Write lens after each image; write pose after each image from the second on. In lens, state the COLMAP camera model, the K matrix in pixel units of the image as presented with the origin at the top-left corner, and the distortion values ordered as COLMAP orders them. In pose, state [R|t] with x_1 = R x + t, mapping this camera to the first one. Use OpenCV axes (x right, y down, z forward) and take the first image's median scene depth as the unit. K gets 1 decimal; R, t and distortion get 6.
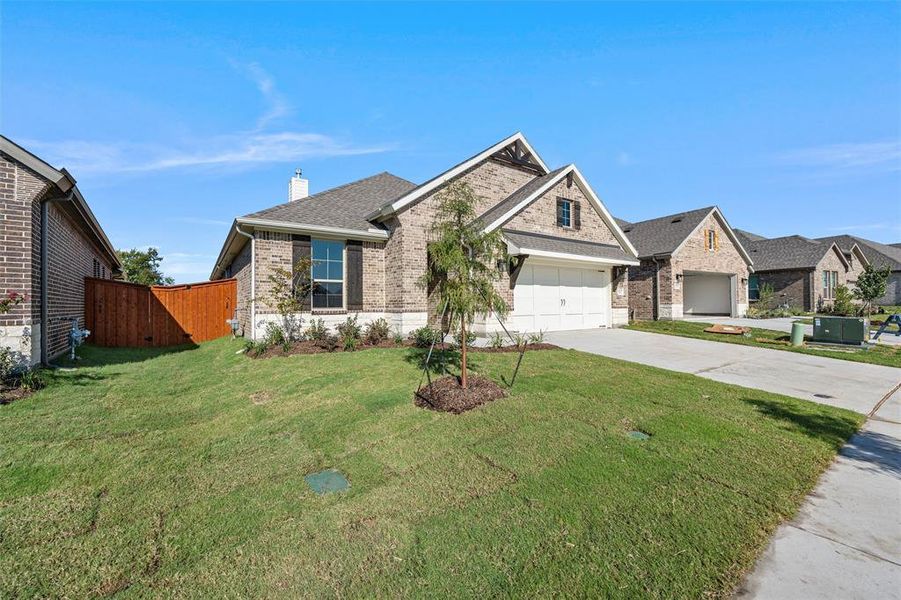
lens RADIAL K [[360.9, 0, 448.0], [0, 360.9, 302.2], [0, 0, 1]] dist [0.001546, 0.000289]
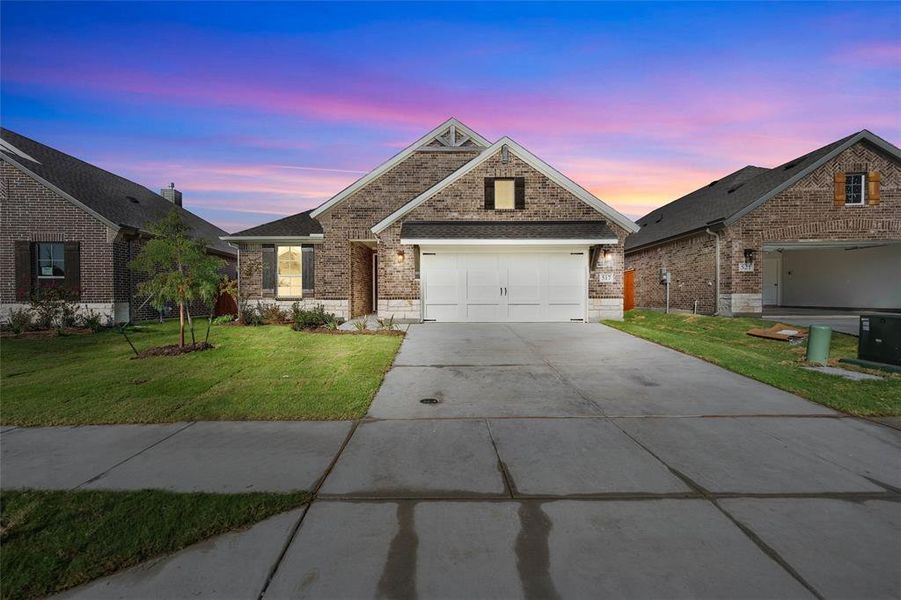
lens RADIAL K [[360.9, 0, 451.3], [0, 360.9, 299.0], [0, 0, 1]] dist [0.001546, 0.000289]
pose [[0.833425, 0.007232, -0.552585, 0.712854], [0.001650, 0.999877, 0.015575, 0.005894], [0.552630, -0.013893, 0.833311, 0.161710]]
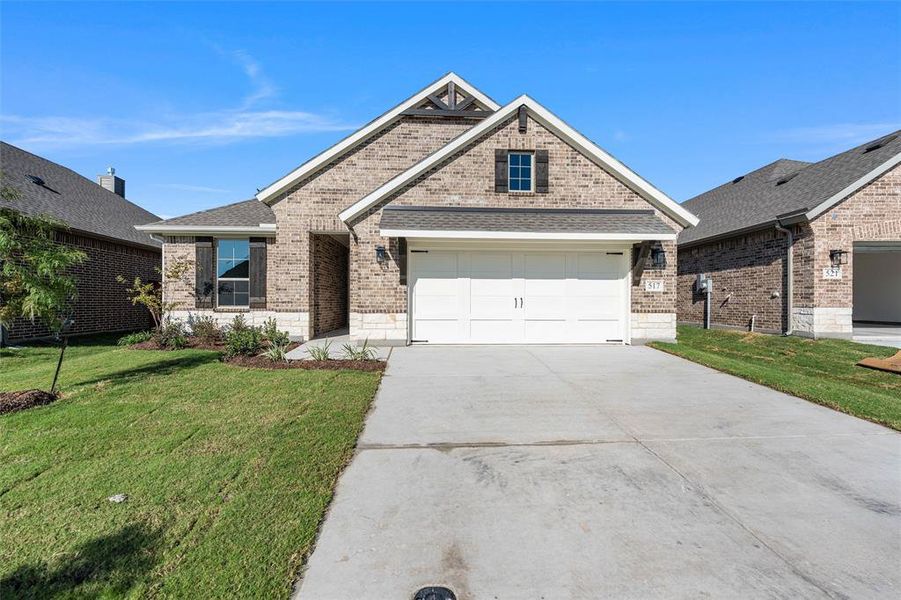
lens RADIAL K [[363.4, 0, 452.1], [0, 363.4, 302.0], [0, 0, 1]] dist [0.000487, -0.000731]
pose [[0.856271, 0.009100, -0.516446, 0.564908], [-0.005036, 0.999944, 0.009269, -0.006013], [0.516502, -0.005336, 0.856269, 0.342199]]
